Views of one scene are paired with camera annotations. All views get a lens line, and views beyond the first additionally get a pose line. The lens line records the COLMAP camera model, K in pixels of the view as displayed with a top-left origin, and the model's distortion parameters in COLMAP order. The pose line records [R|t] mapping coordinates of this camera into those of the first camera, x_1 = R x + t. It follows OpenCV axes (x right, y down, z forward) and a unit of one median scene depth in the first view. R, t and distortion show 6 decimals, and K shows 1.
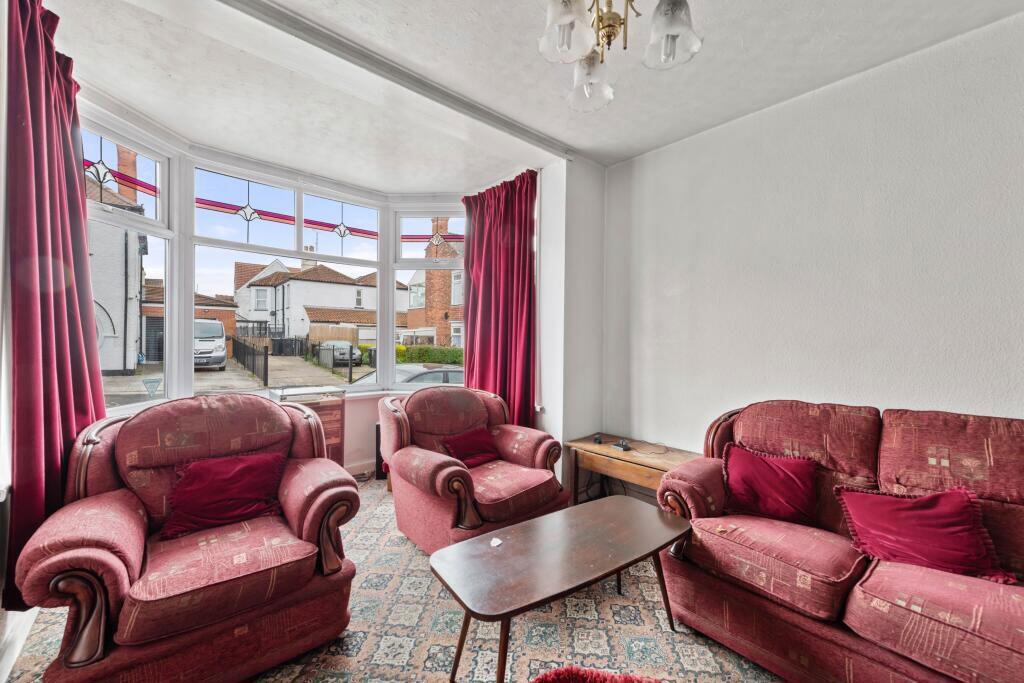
lens RADIAL K [[396.9, 0, 512.0], [0, 396.9, 341.5], [0, 0, 1]] dist [0.000143, -0.000252]
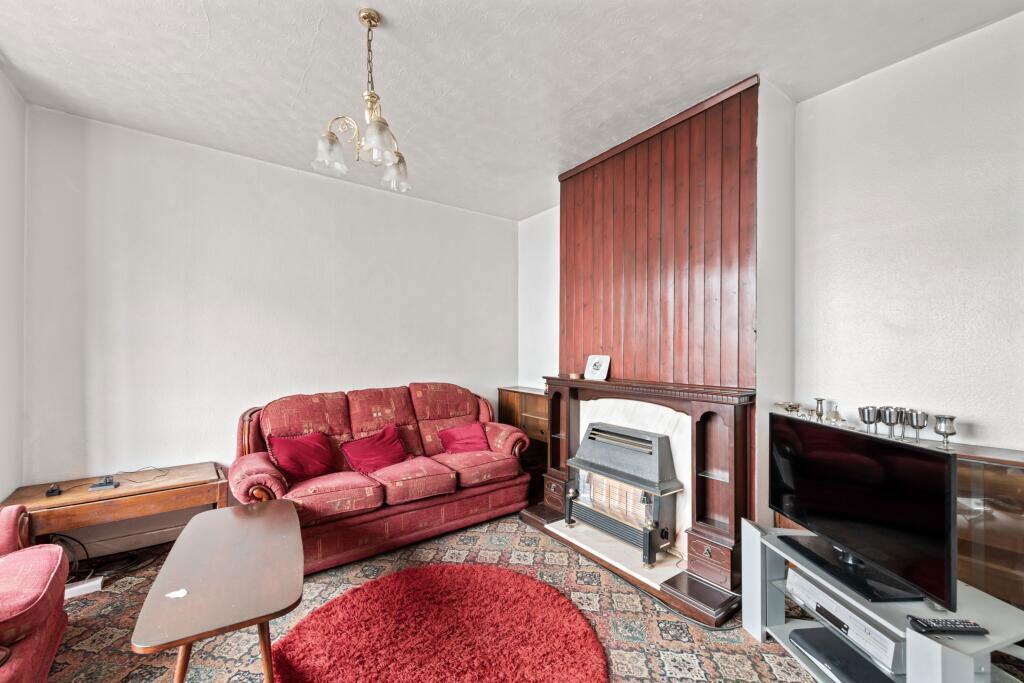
lens RADIAL K [[413.2, 0, 509.7], [0, 413.2, 347.5], [0, 0, 1]] dist [0.000248, -0.000485]
pose [[0.093288, -0.007822, 0.995608, -0.758555], [0.005002, 0.999960, 0.007387, -0.023629], [-0.995627, 0.004291, 0.093323, 0.176200]]
